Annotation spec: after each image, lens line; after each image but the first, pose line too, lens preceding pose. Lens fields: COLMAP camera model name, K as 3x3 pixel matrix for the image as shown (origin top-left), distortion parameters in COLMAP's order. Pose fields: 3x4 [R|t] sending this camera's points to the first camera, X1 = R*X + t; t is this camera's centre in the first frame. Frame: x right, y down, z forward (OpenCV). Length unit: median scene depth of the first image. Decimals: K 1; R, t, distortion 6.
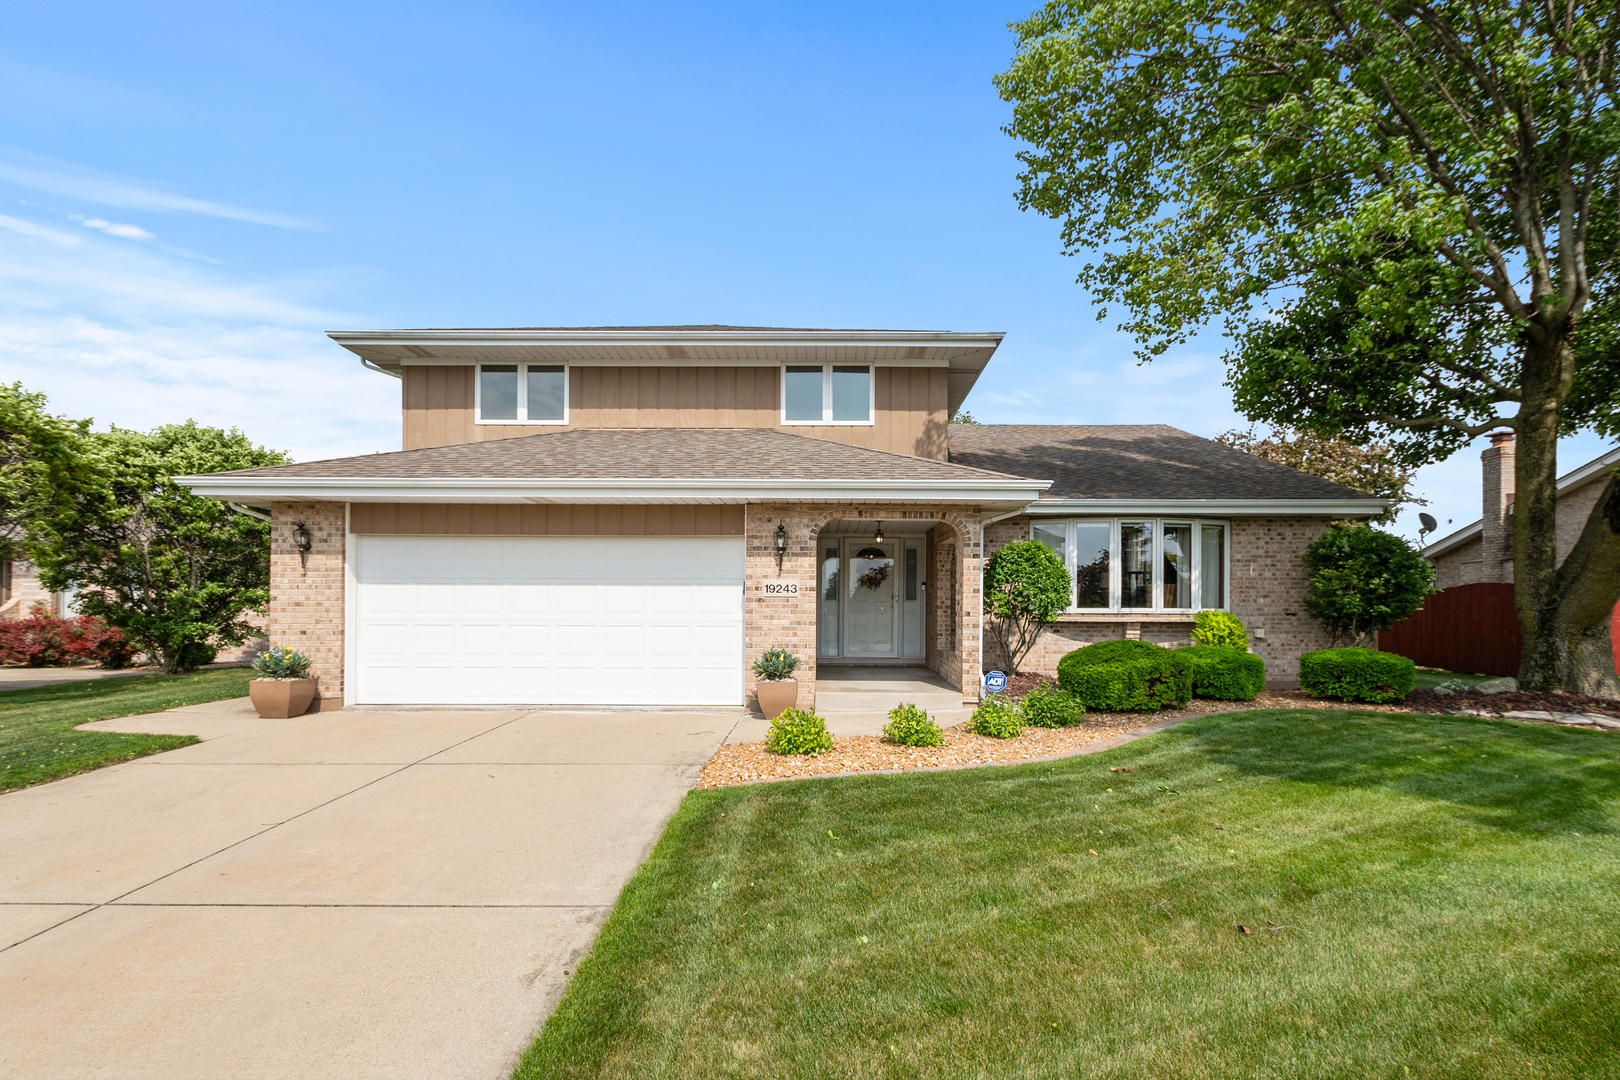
lens RADIAL K [[697.0, 0, 811.0], [0, 697.0, 585.5], [0, 0, 1]] dist [0.009234, 0.000111]
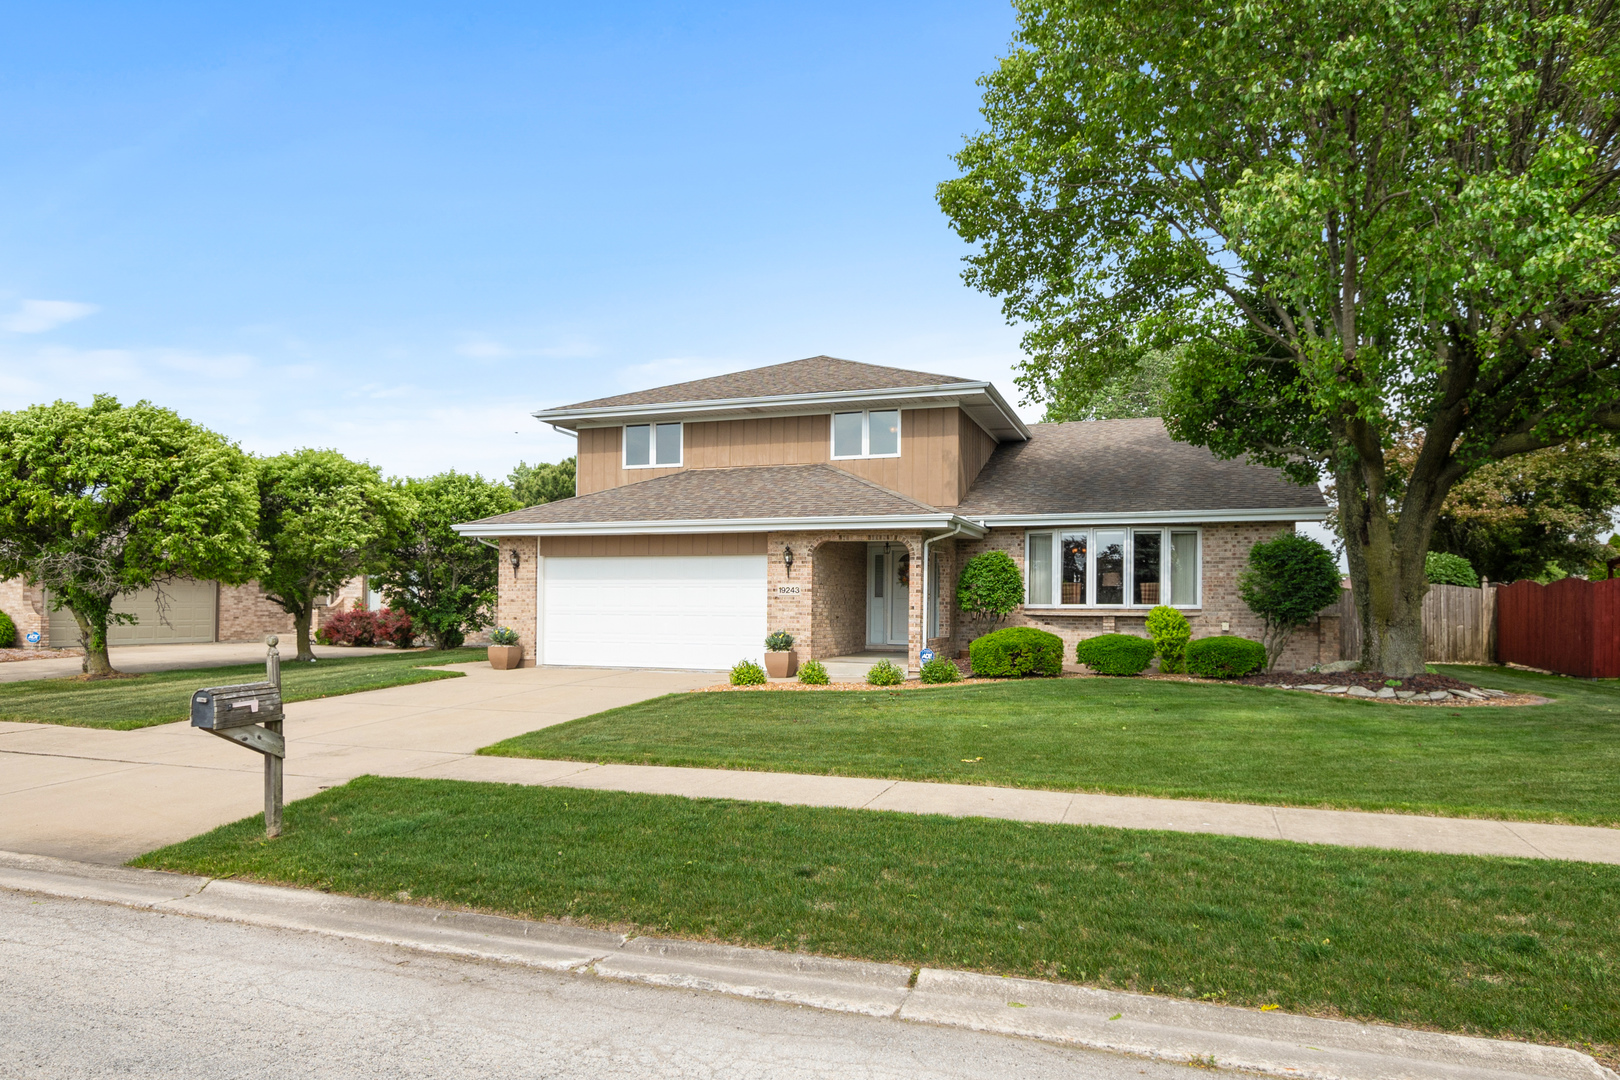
lens RADIAL K [[972.6, 0, 810.0], [0, 972.6, 540.0], [0, 0, 1]] dist [-0.002035, -0.000182]
pose [[0.940412, -0.020961, -0.339389, 0.545315], [0.009208, 0.999302, -0.036204, -0.020646], [0.339911, 0.030921, 0.939949, -0.708611]]
